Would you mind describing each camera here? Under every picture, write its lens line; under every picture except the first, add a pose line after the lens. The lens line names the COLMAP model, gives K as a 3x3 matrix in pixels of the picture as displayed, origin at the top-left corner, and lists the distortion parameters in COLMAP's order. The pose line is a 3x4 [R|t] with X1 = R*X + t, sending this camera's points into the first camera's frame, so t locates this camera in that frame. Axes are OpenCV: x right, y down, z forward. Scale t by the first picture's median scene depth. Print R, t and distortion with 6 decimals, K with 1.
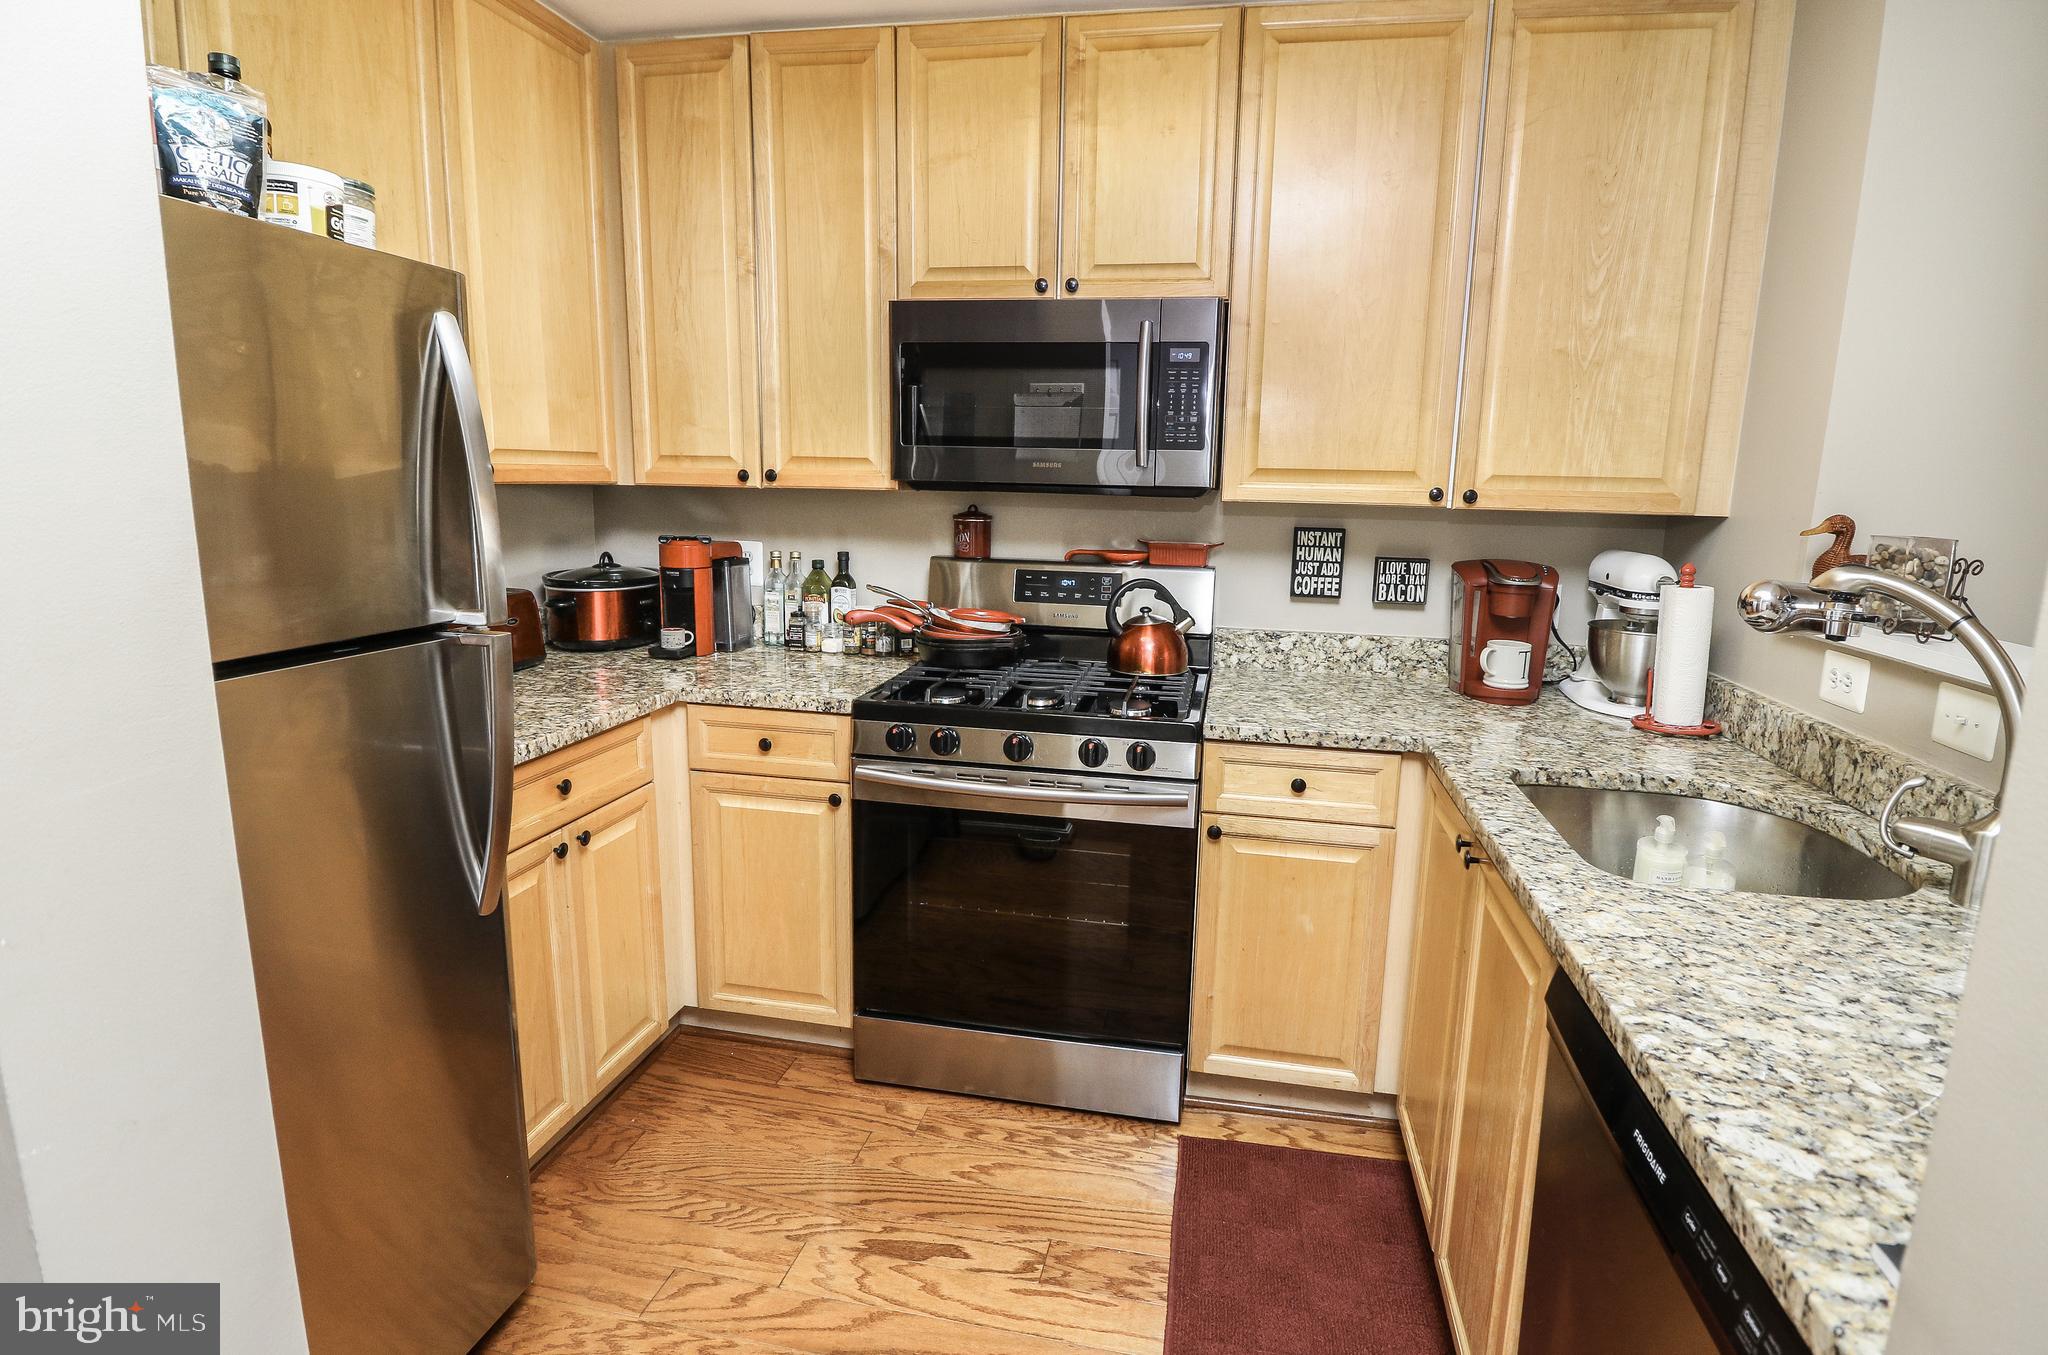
lens RADIAL K [[1003.0, 0, 1024.0], [0, 1003.0, 677.5], [0, 0, 1]] dist [0.001670, -0.026034]
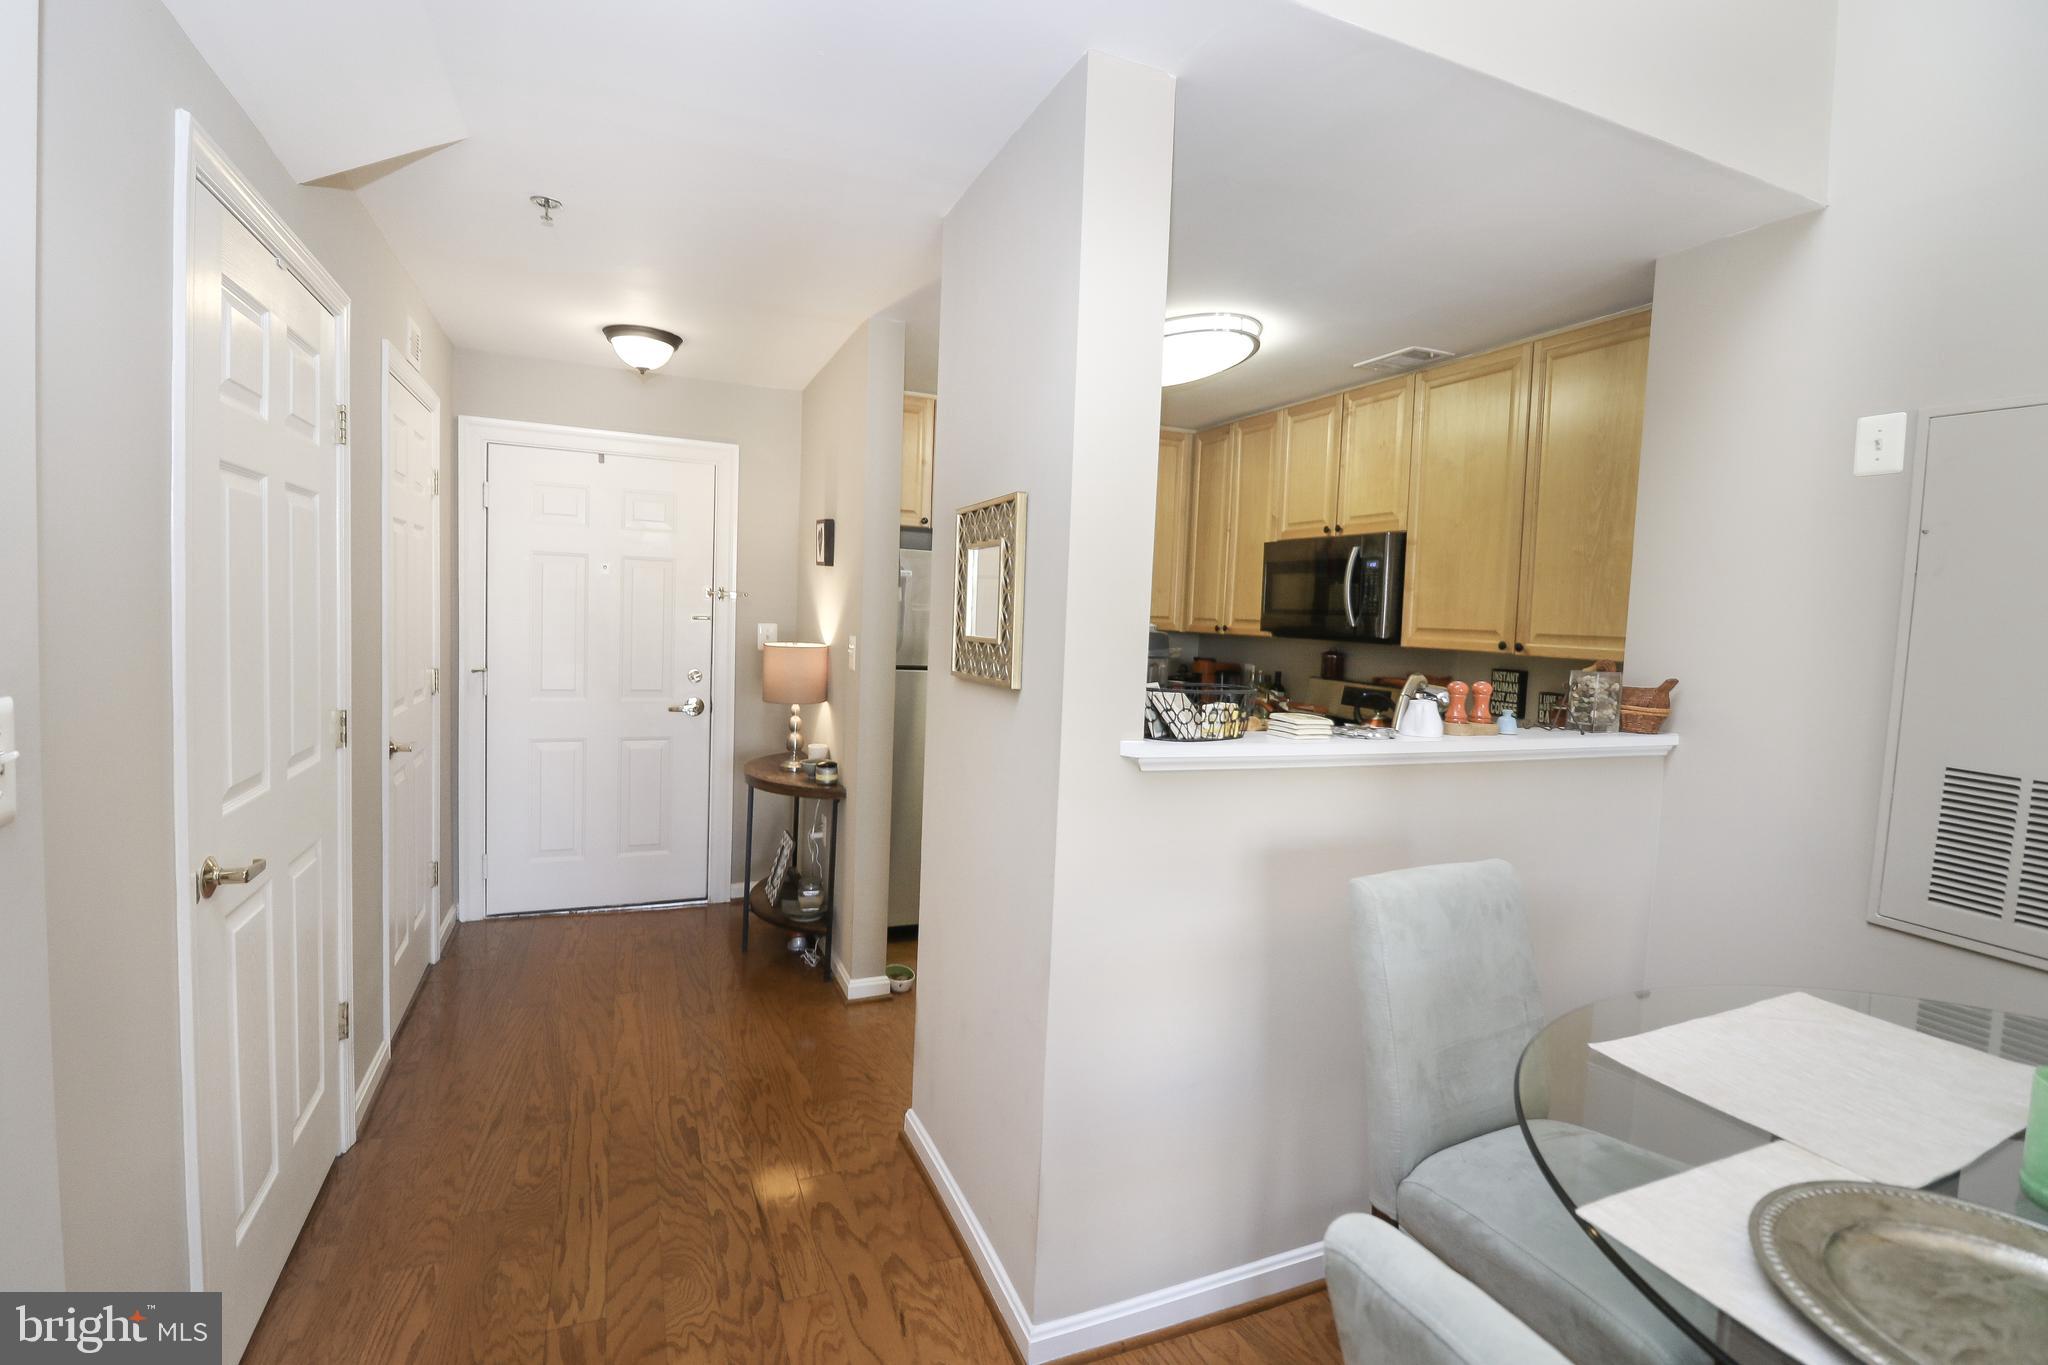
lens RADIAL K [[974.7, 0, 1022.3], [0, 974.7, 670.6], [0, 0, 1]] dist [-0.000557, -0.012946]
pose [[0.558205, 0.050473, -0.828166, 1.232515], [-0.188150, 0.979845, -0.067101, 0.093217], [0.808088, 0.193275, 0.556452, -0.417670]]
